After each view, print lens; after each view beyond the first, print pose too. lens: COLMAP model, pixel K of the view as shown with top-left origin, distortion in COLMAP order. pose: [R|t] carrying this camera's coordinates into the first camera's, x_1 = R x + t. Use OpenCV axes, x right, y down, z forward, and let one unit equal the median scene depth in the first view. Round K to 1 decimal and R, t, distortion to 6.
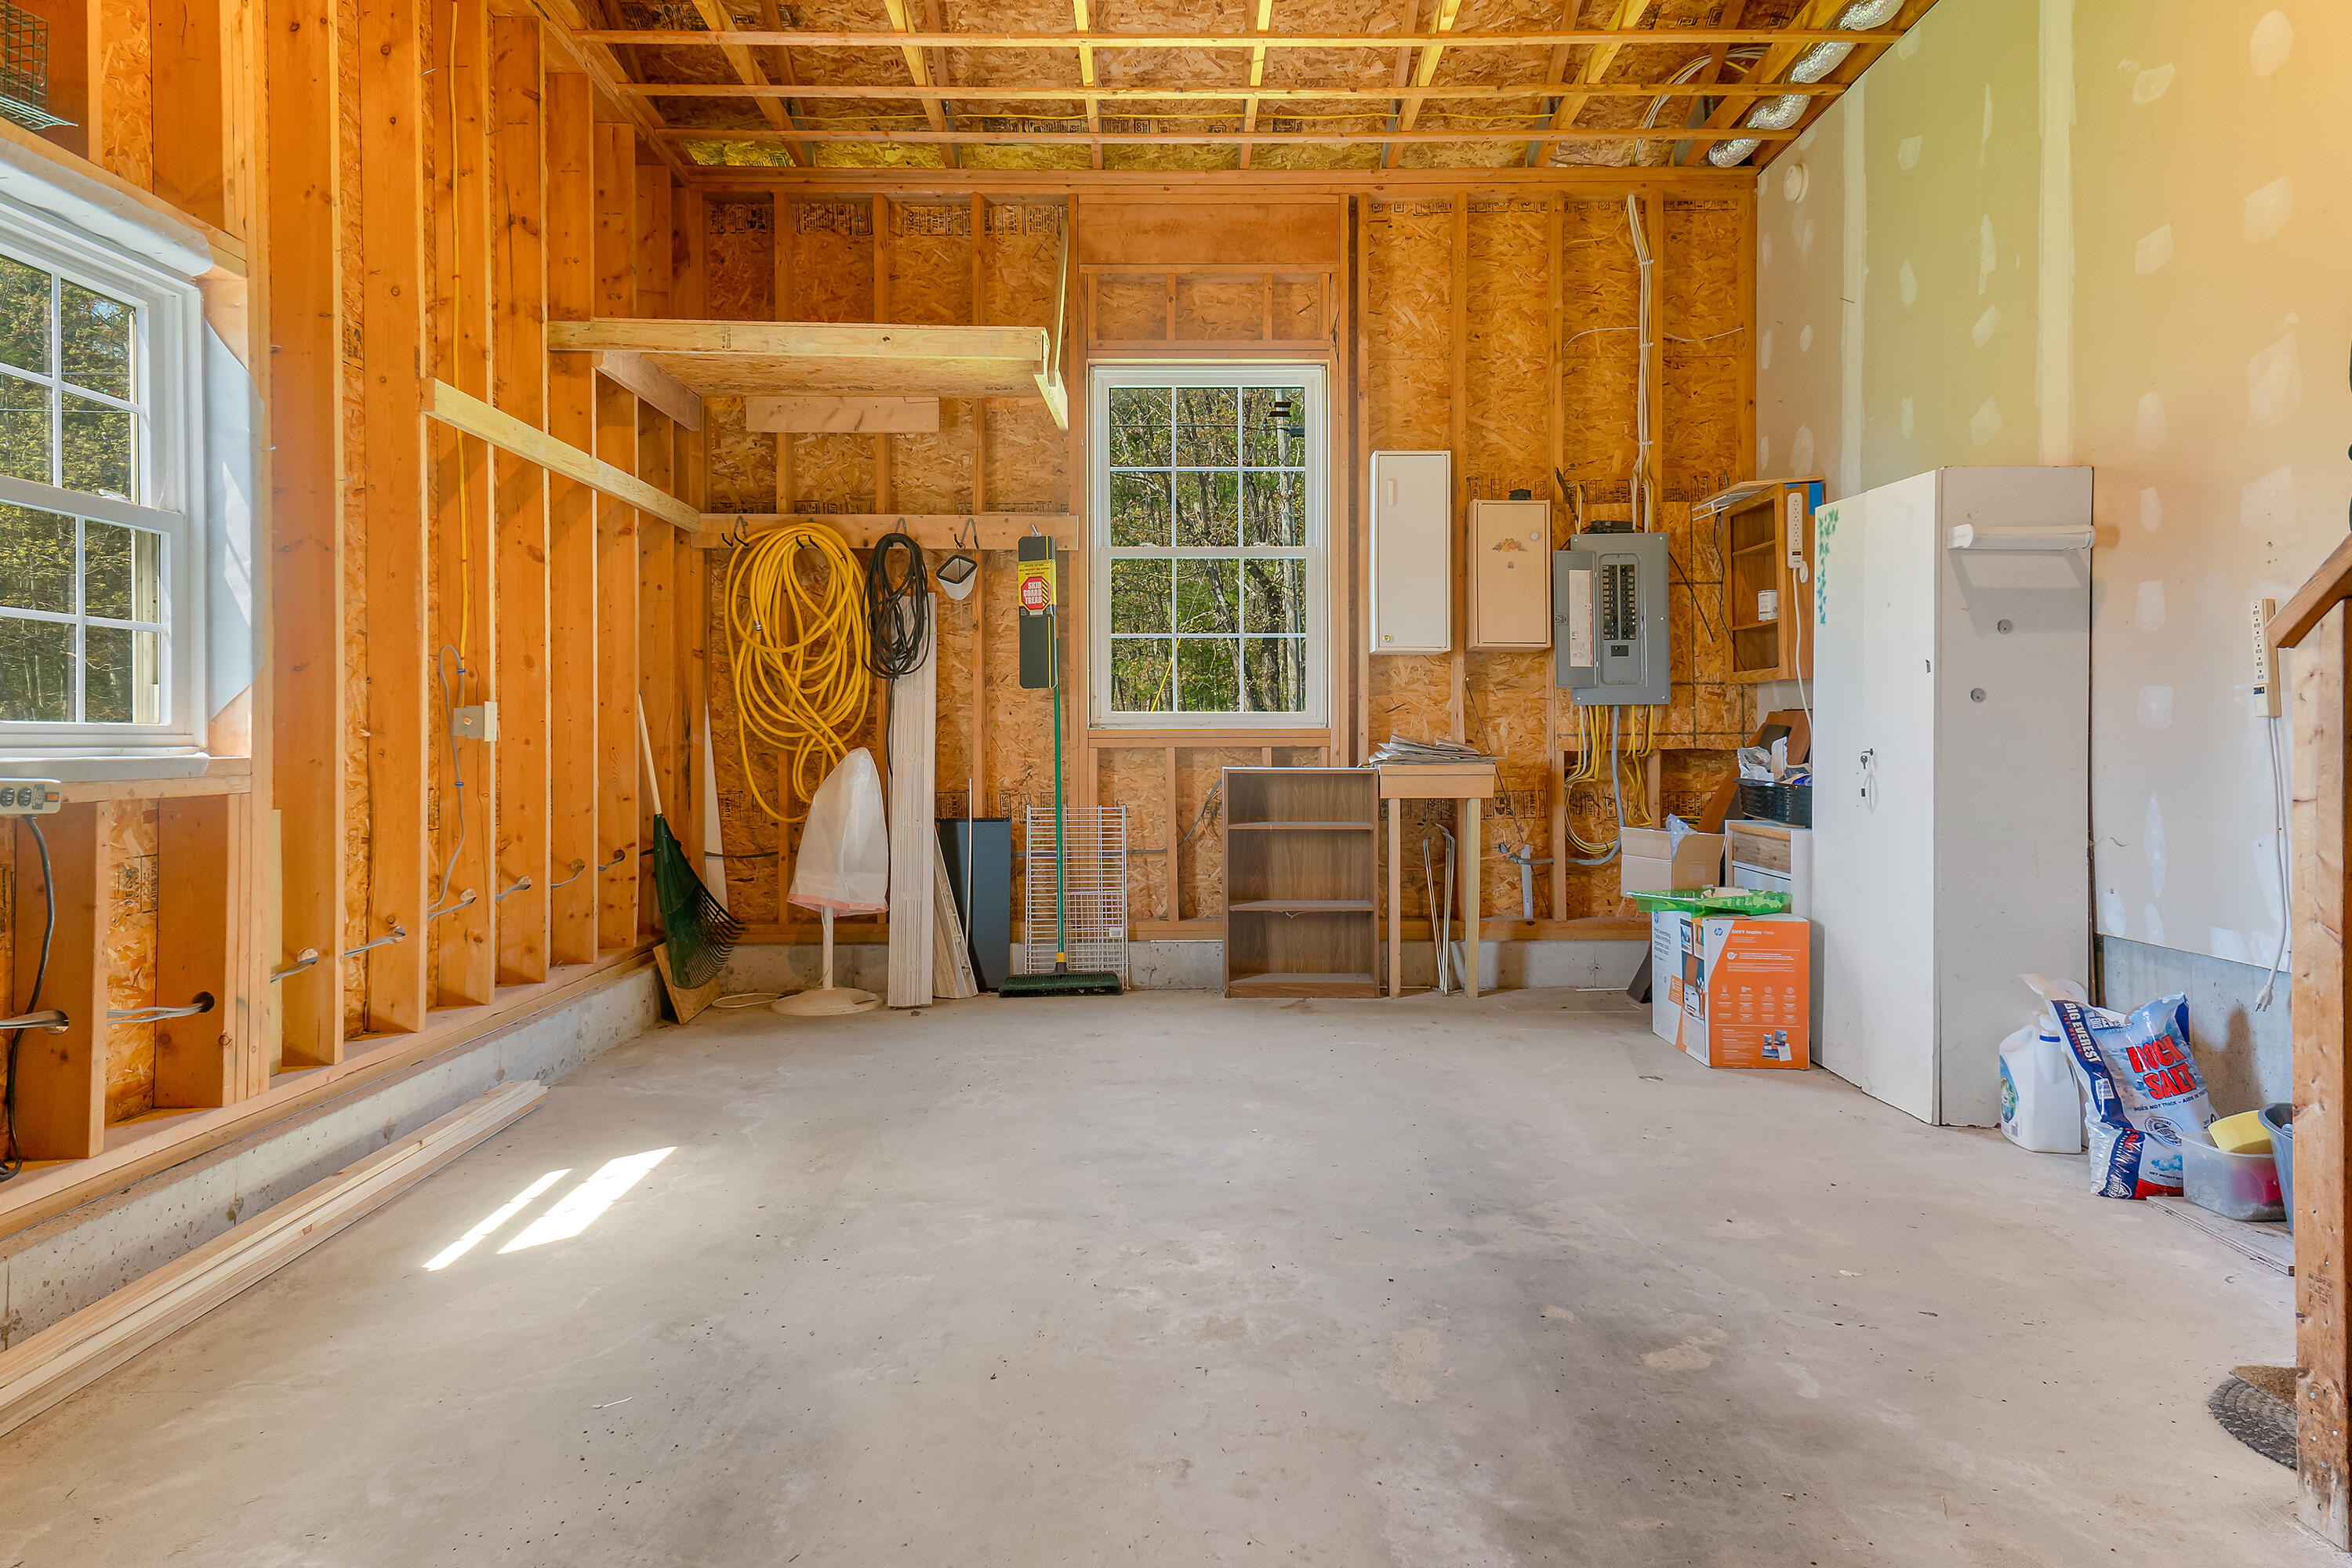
lens RADIAL K [[1707.1, 0, 1176.0], [0, 1707.1, 784.0], [0, 0, 1]] dist [0.002791, -0.000549]
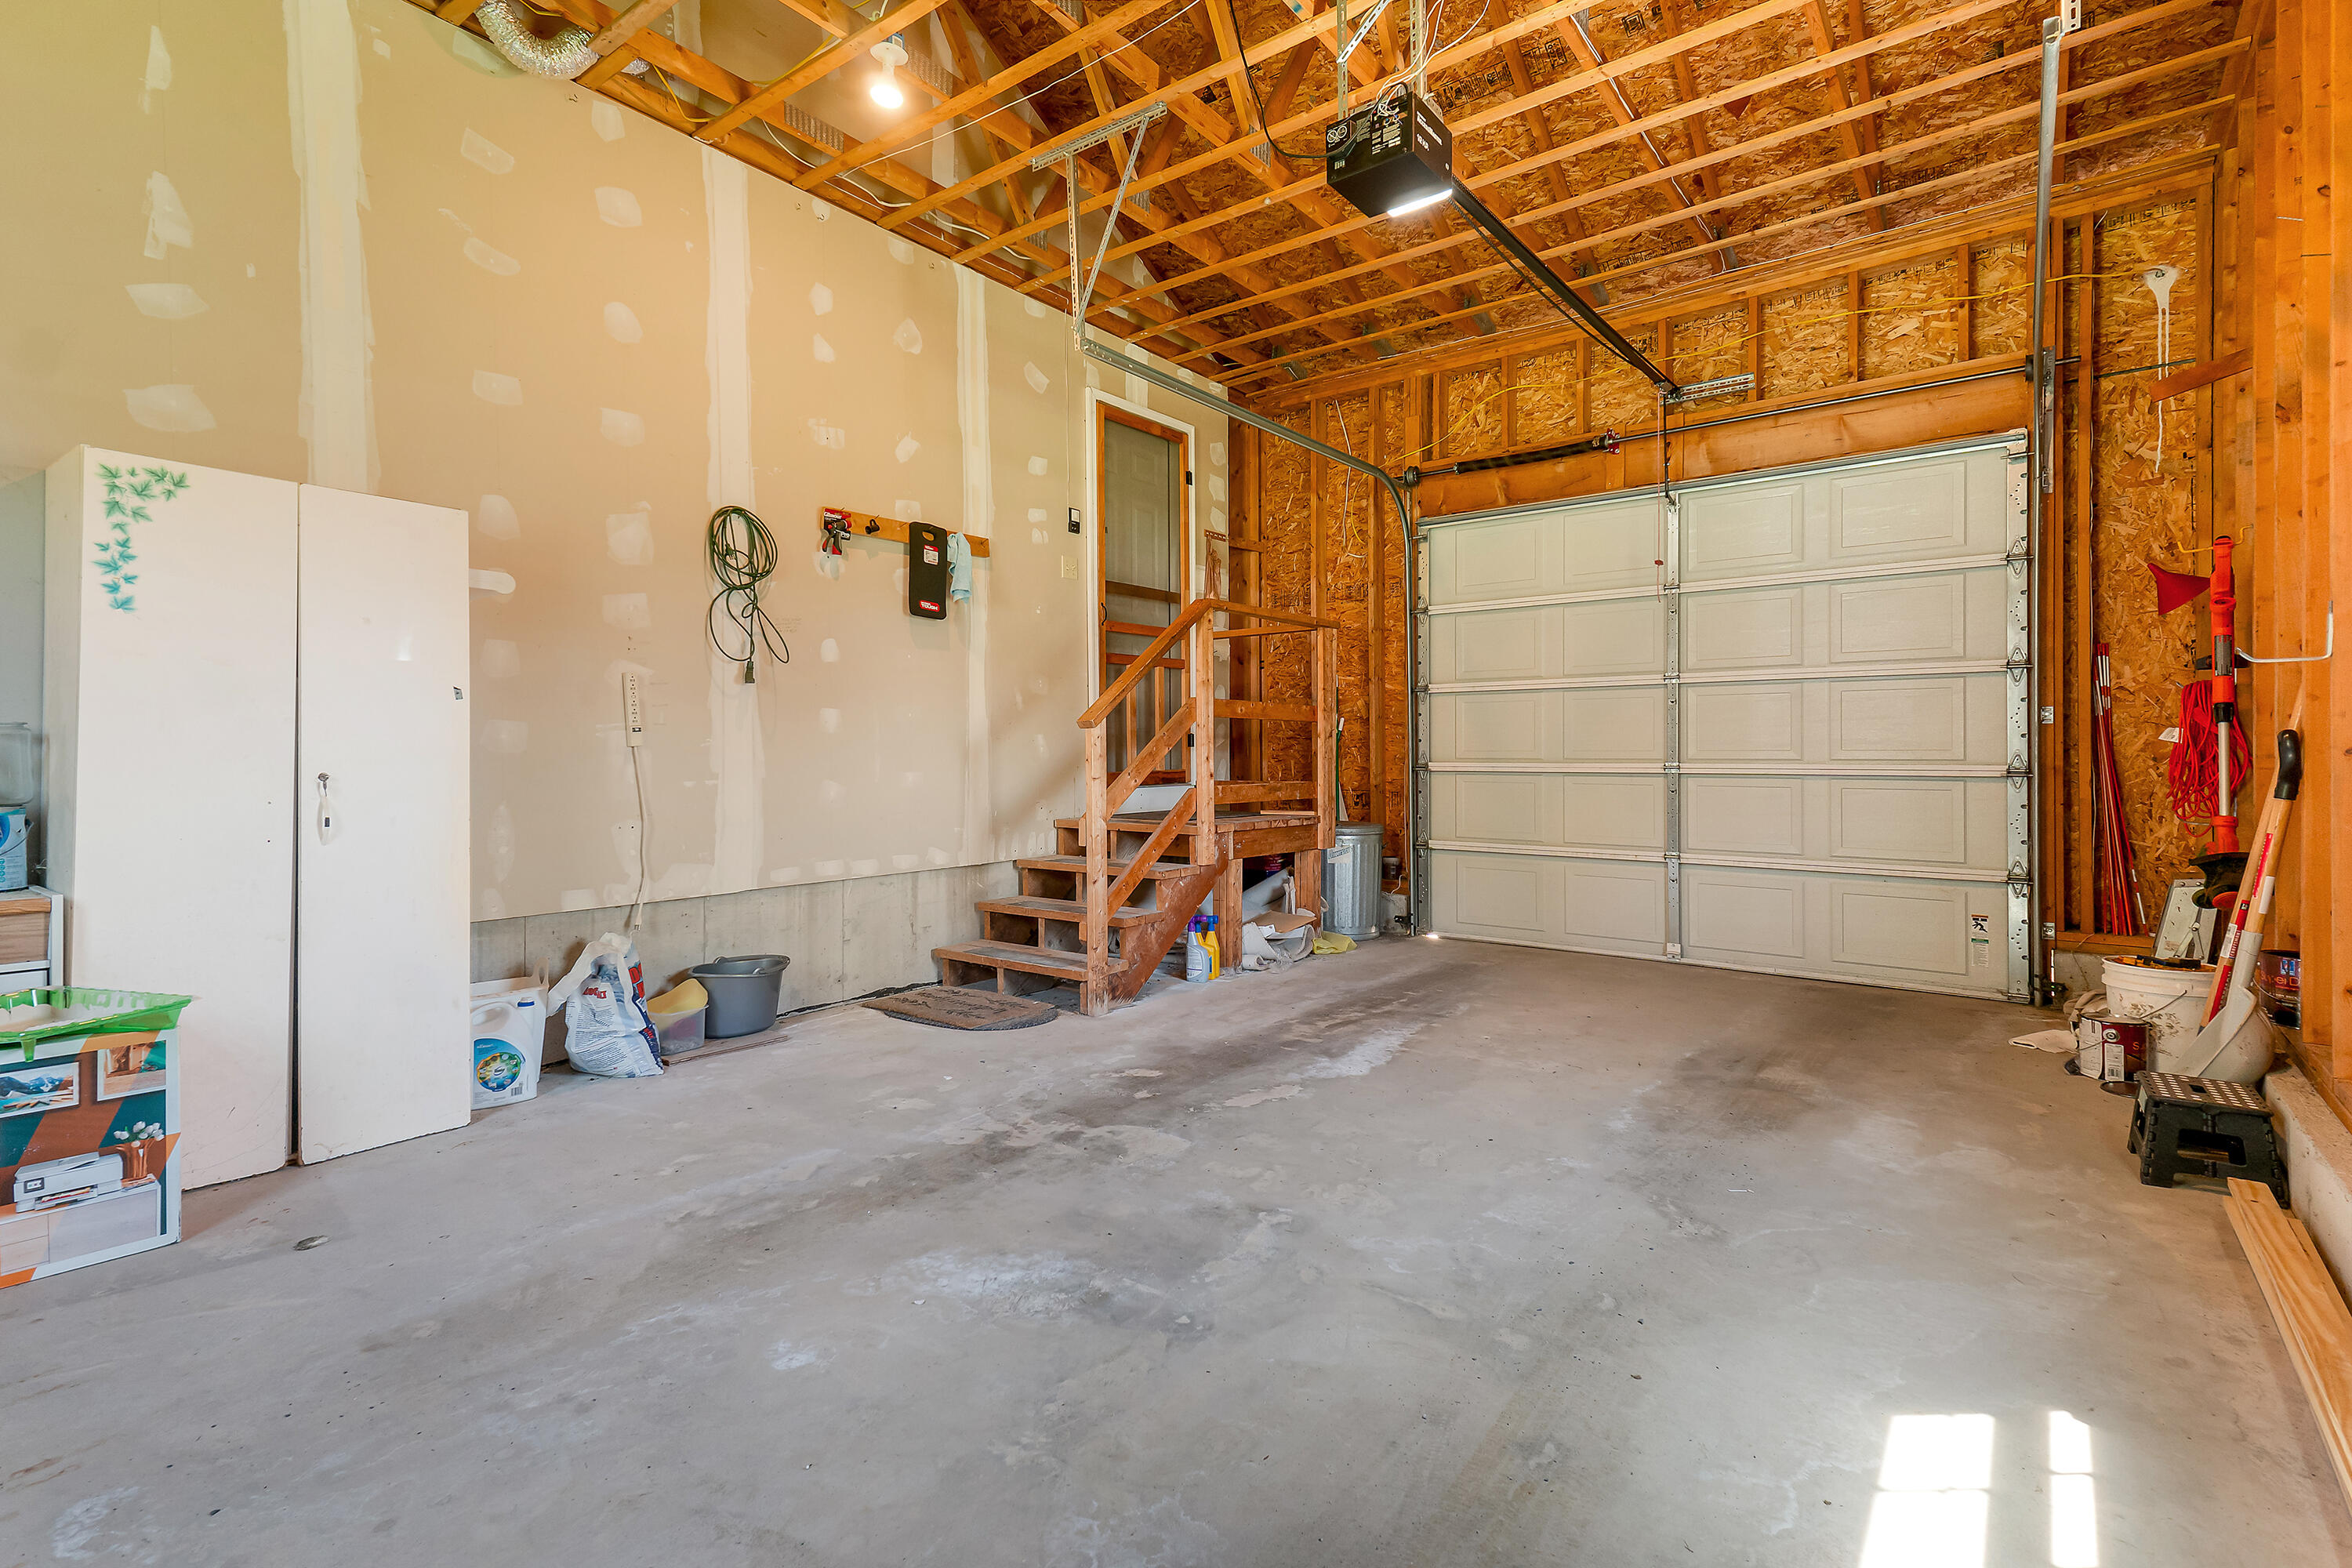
lens RADIAL K [[1067.2, 0, 1166.7], [0, 1067.2, 747.1], [0, 0, 1]] dist [-0.000791, -0.000200]
pose [[-0.792913, 0.005584, 0.609309, -0.457420], [0.019011, 0.999698, 0.015577, -0.055216], [-0.609038, 0.023935, -0.792780, 1.861878]]
